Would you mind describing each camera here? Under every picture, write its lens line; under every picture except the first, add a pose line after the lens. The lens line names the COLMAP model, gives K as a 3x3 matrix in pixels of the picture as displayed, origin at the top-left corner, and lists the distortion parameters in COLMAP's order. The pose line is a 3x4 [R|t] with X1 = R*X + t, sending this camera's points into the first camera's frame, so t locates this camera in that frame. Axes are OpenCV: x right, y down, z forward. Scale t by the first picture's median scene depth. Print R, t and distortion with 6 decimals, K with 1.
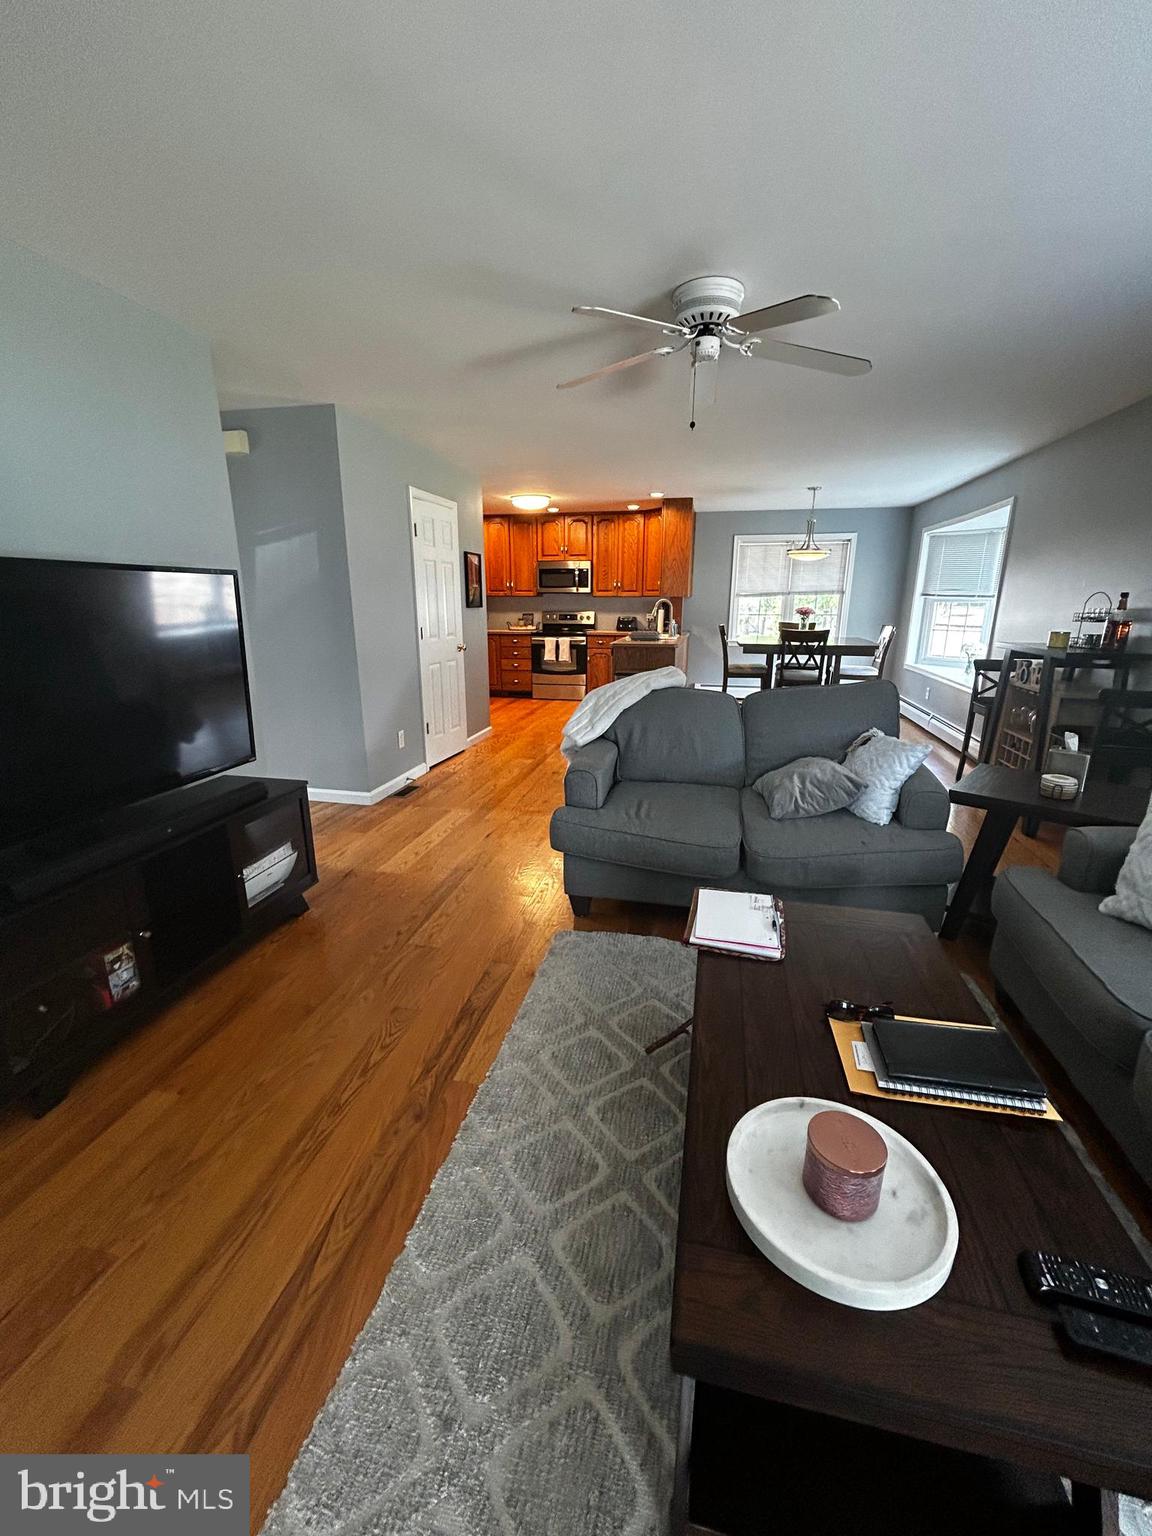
lens RADIAL K [[623.2, 0, 575.0], [0, 623.2, 768.1], [0, 0, 1]] dist [-0.000978, 0.000259]
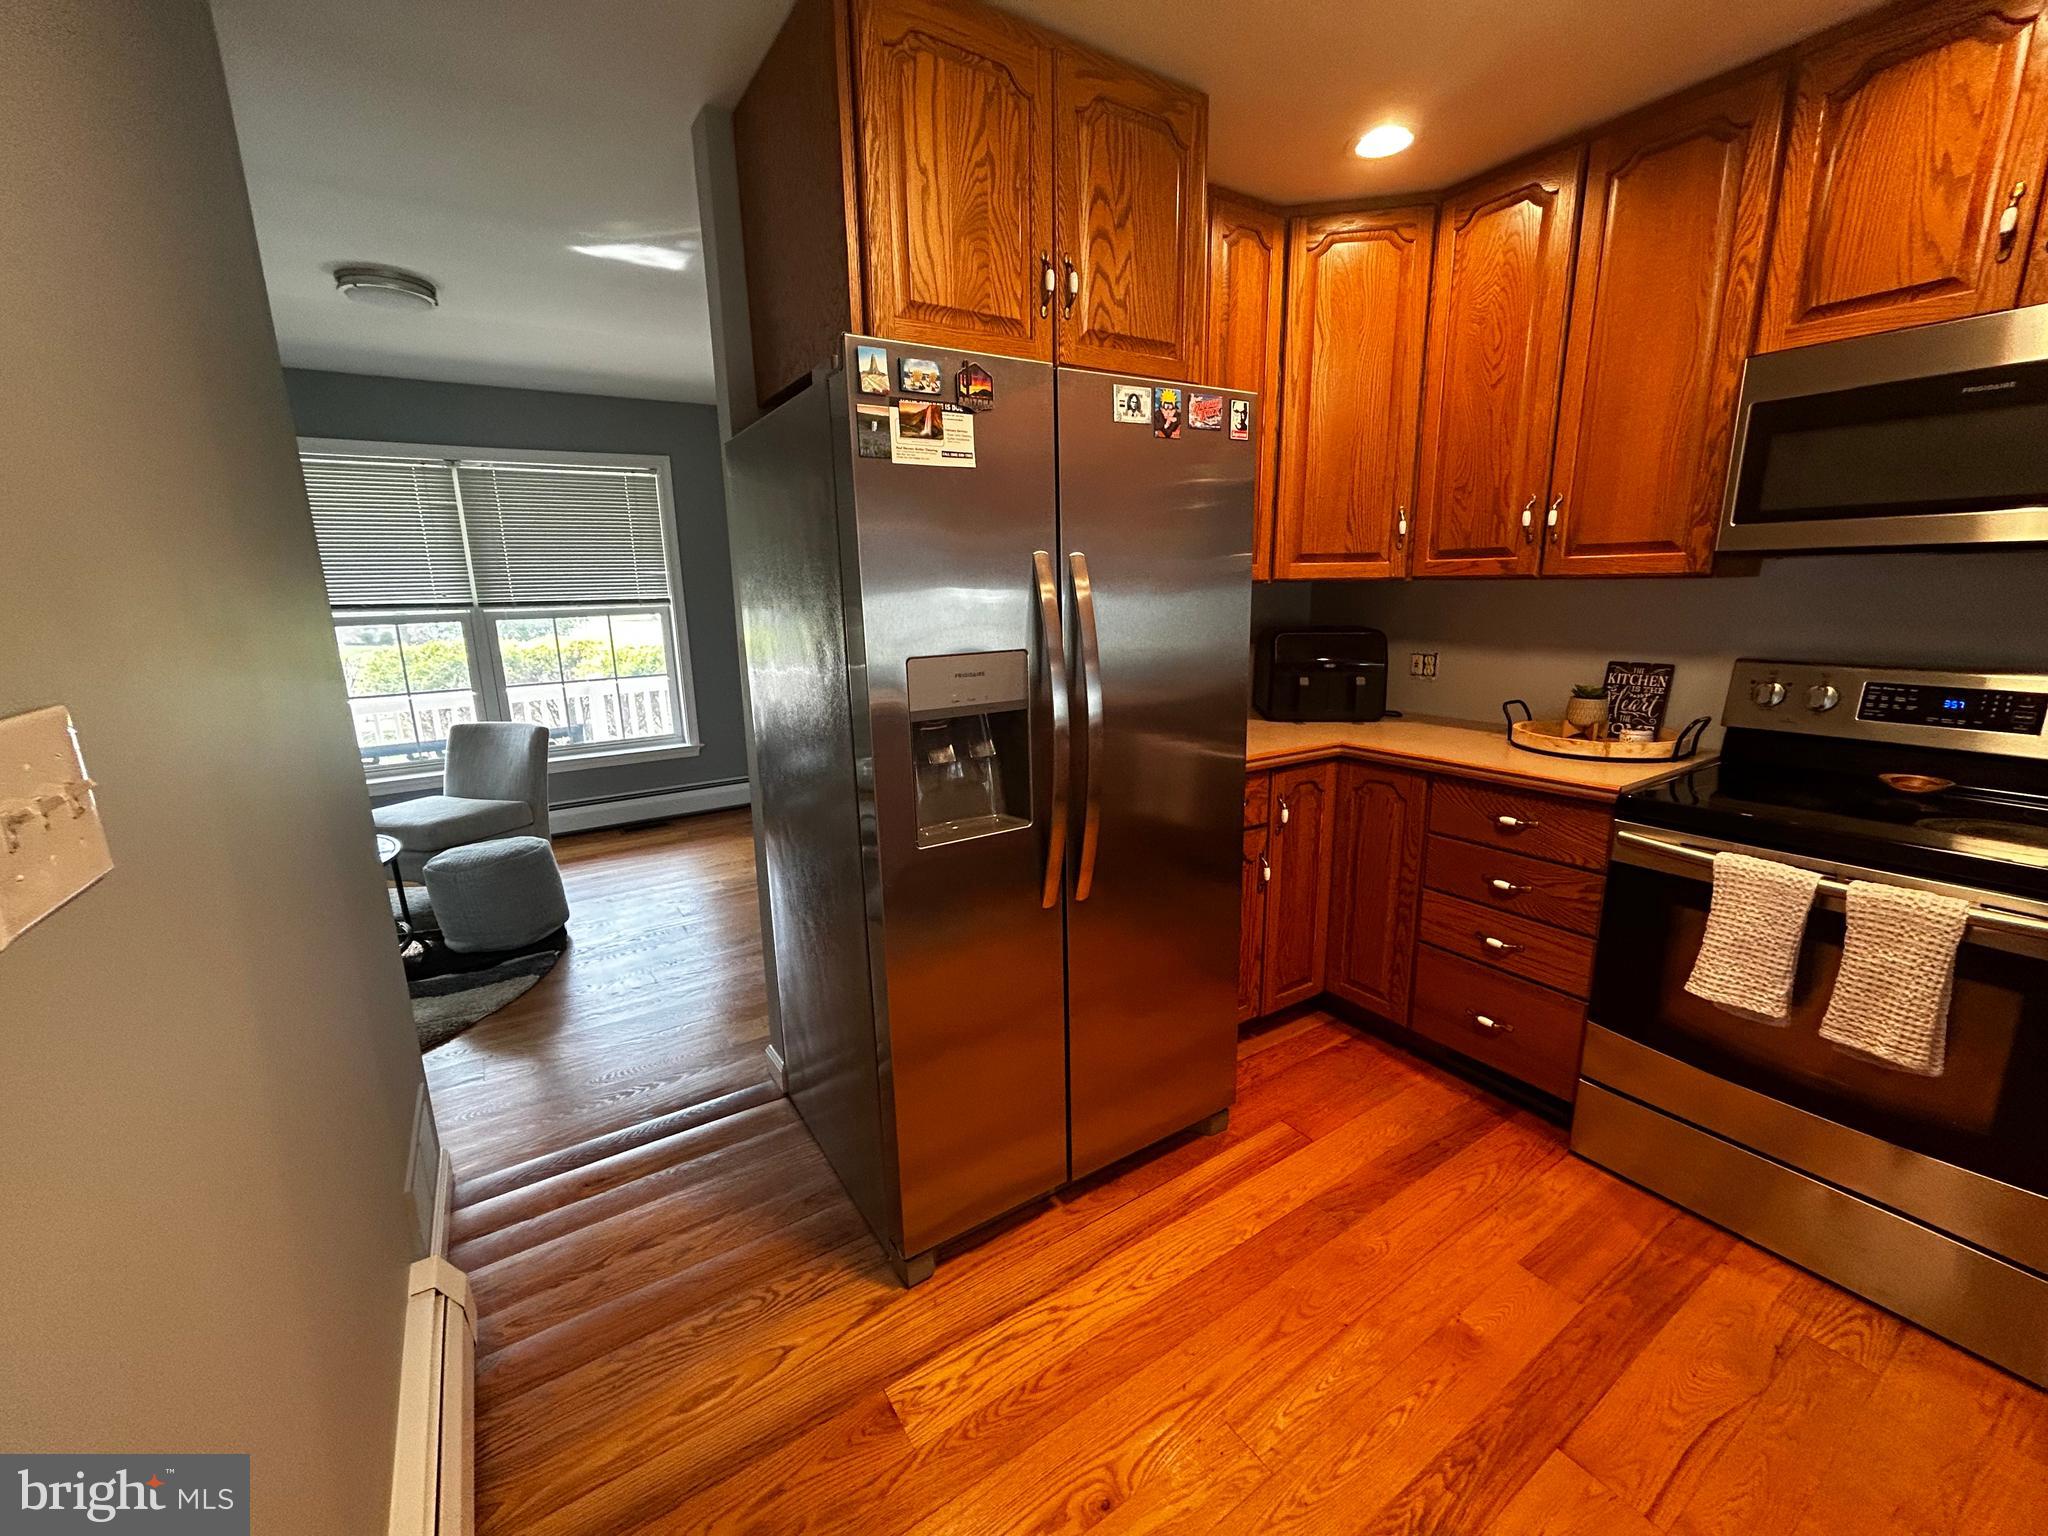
lens RADIAL K [[830.9, 0, 1026.0], [0, 830.9, 767.0], [0, 0, 1]] dist [-0.000978, 0.000259]
pose [[0.718219, 0.137967, -0.682002, -0.053772], [-0.164067, 0.986088, 0.026703, -0.319387], [0.676198, 0.092716, 0.730862, 1.141262]]
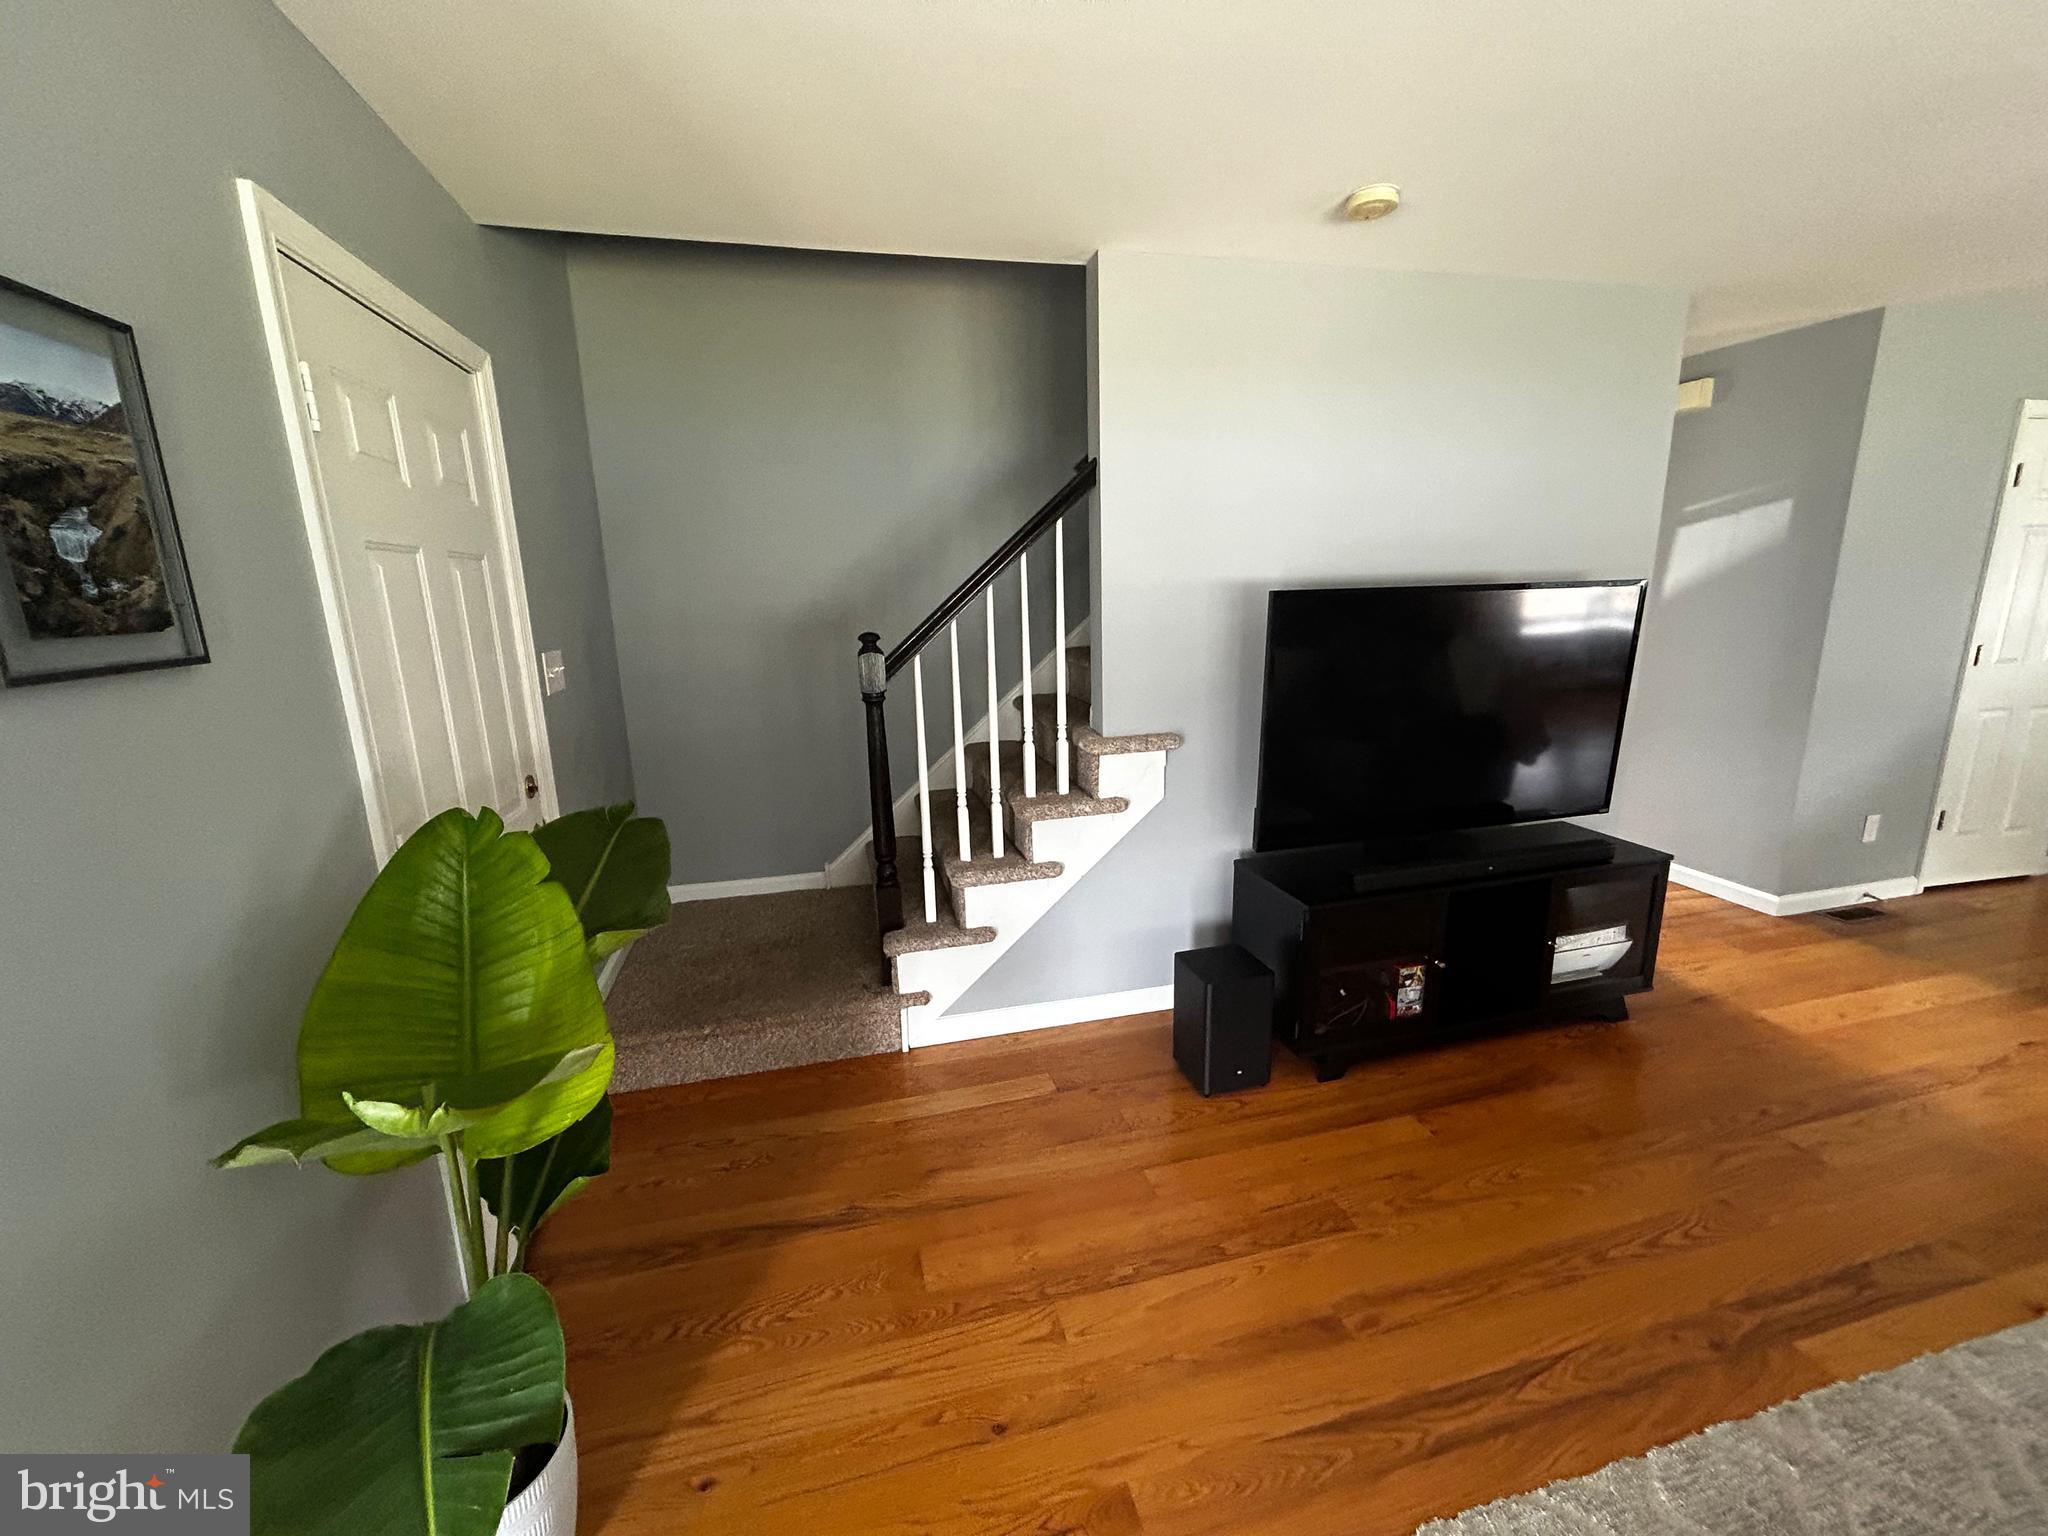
lens RADIAL K [[830.9, 0, 1031.3], [0, 830.9, 778.6], [0, 0, 1]] dist [-0.000978, 0.000259]
pose [[0.456910, 0.186949, -0.869646, 0.056751], [-0.208436, 0.972947, 0.099644, -0.006148], [0.864747, 0.135737, 0.483516, -0.136573]]
